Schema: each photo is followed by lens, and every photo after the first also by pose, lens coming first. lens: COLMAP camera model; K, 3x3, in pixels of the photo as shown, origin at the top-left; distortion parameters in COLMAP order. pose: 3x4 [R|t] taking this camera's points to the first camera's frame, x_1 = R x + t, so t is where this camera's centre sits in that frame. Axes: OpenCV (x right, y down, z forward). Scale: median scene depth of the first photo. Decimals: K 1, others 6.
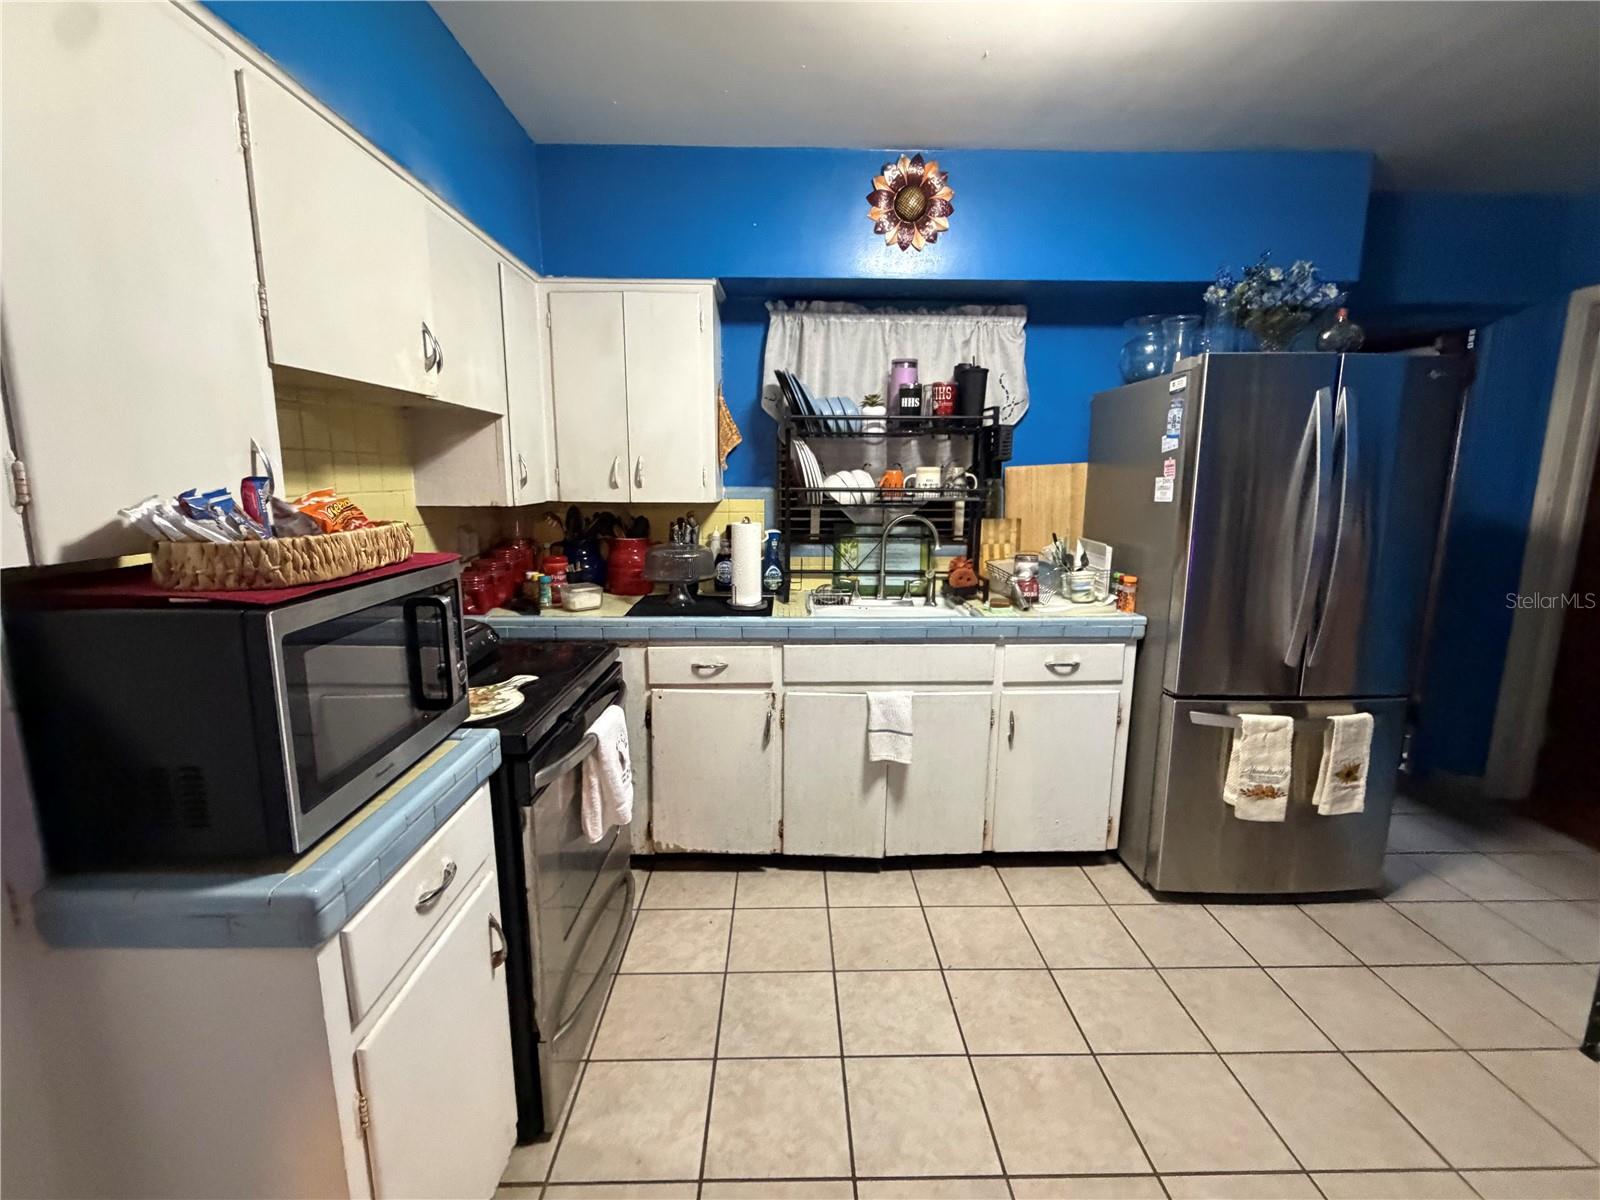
lens RADIAL K [[726.6, 0, 797.4], [0, 726.6, 600.4], [0, 0, 1]] dist [-0.005372, 0.000582]
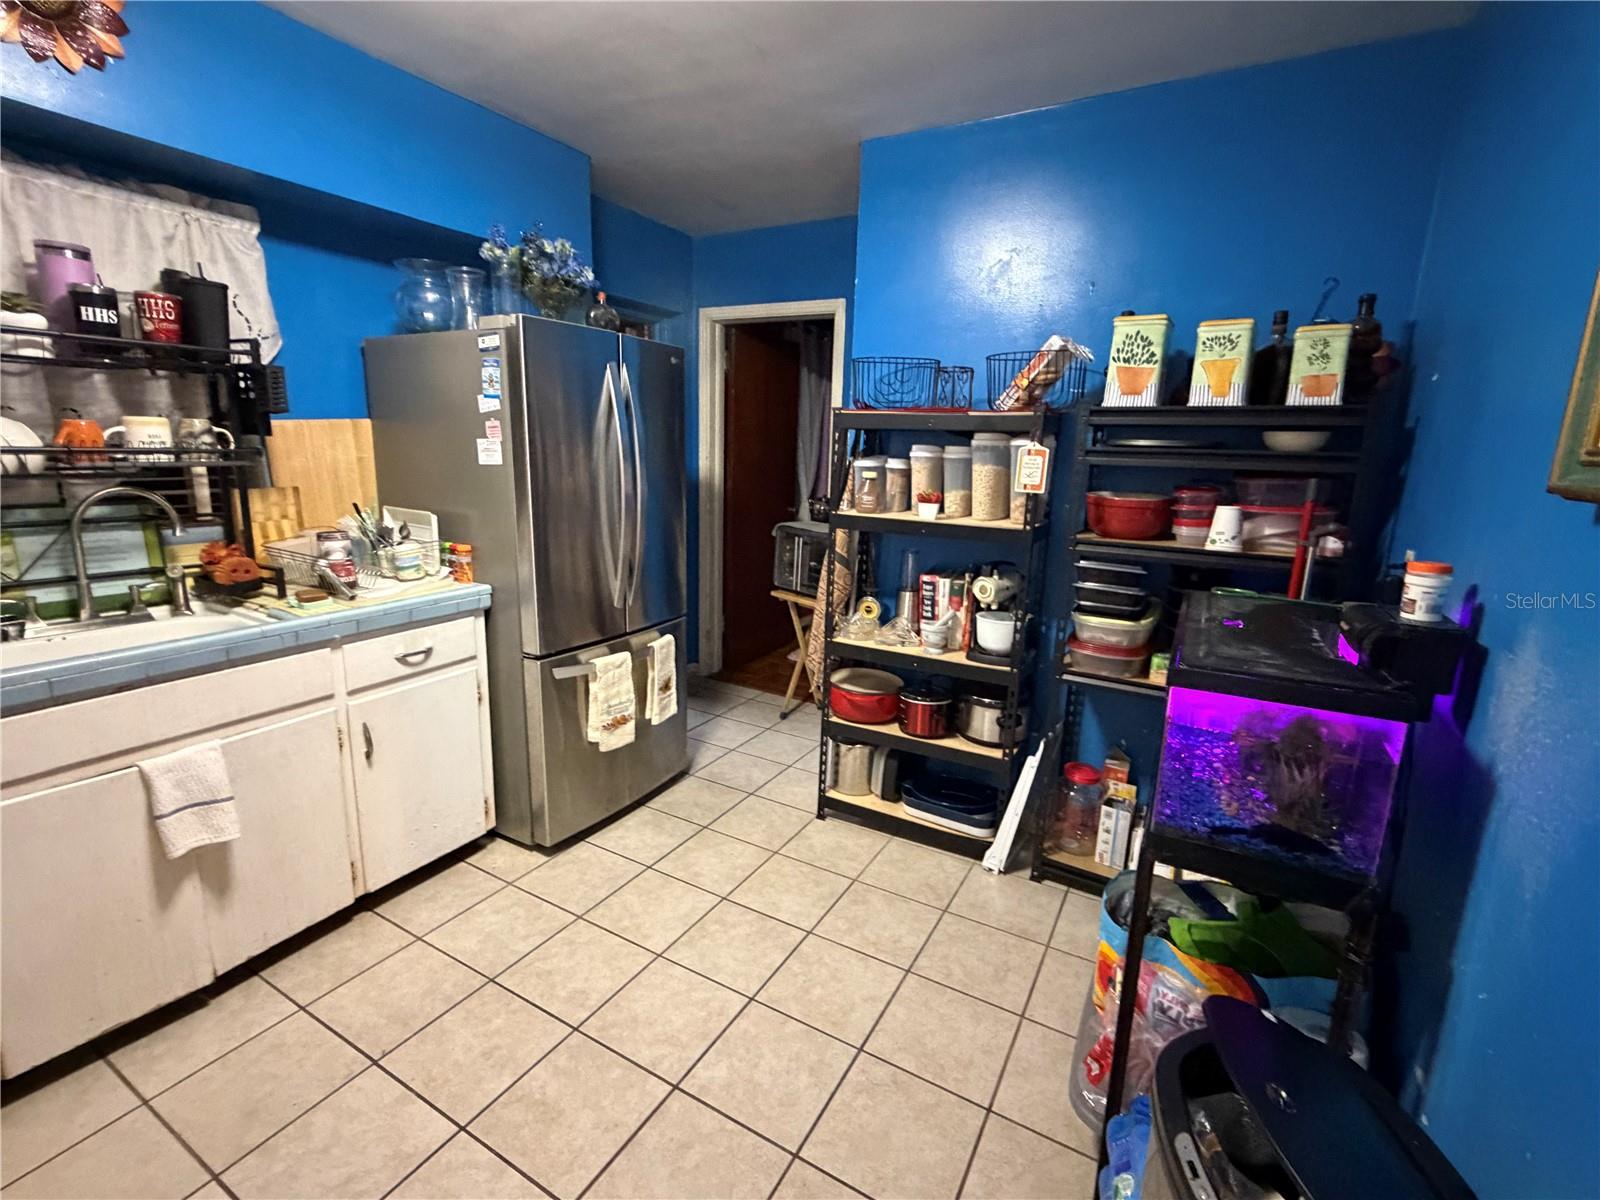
lens RADIAL K [[726.6, 0, 800.1], [0, 726.6, 600.7], [0, 0, 1]] dist [-0.005372, 0.000582]
pose [[0.506410, -0.169969, 0.845375, -0.125325], [0.120351, 0.984717, 0.125890, -0.027557], [-0.853852, 0.037990, 0.519127, 0.142525]]
